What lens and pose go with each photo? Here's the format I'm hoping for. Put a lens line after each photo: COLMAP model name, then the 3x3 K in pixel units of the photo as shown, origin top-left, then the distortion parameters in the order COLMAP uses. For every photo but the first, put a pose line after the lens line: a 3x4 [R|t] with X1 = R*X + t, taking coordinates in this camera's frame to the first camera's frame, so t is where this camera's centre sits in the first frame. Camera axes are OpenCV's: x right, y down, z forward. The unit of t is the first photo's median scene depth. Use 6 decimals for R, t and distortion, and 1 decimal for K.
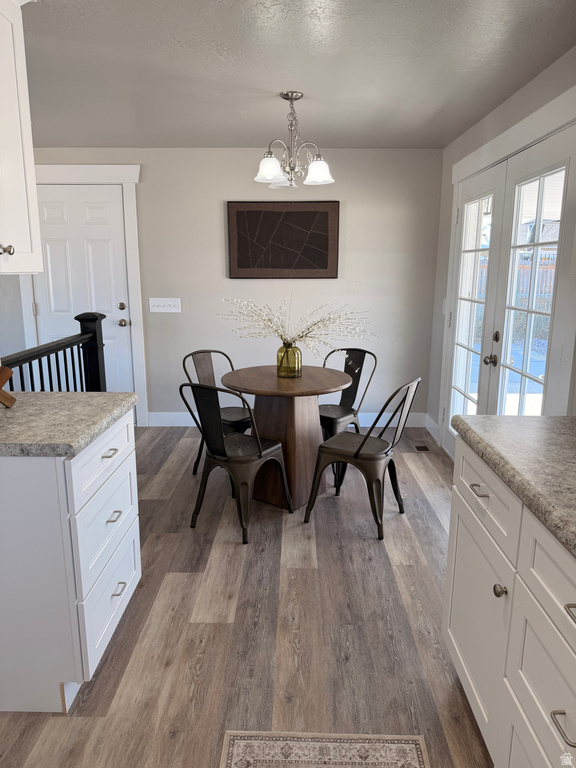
lens RADIAL K [[545.0, 0, 288.7], [0, 545.0, 382.4], [0, 0, 1]] dist [0.042513, -0.058047]
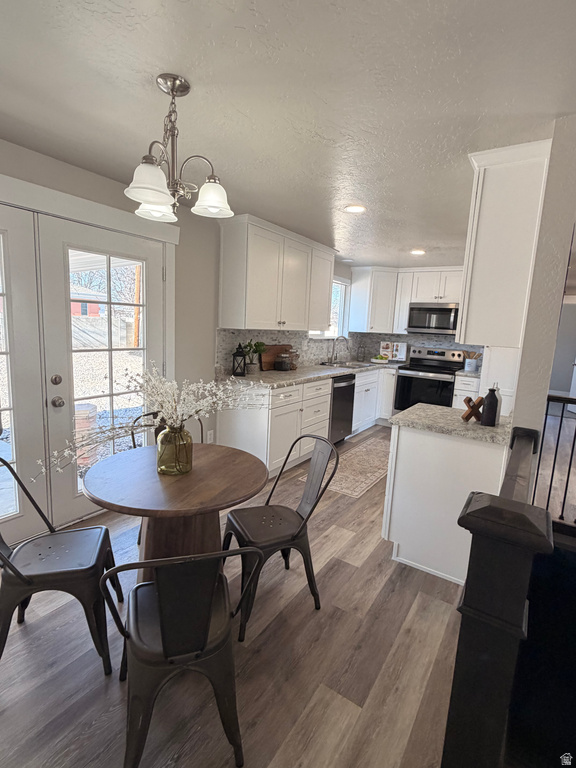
lens RADIAL K [[375.8, 0, 283.9], [0, 375.8, 385.9], [0, 0, 1]] dist [0.000861, -0.001690]
pose [[-0.832687, -0.135465, 0.536919, -0.387260], [0.060921, 0.941319, 0.331974, -0.285296], [-0.550383, 0.309140, -0.775572, 1.297610]]
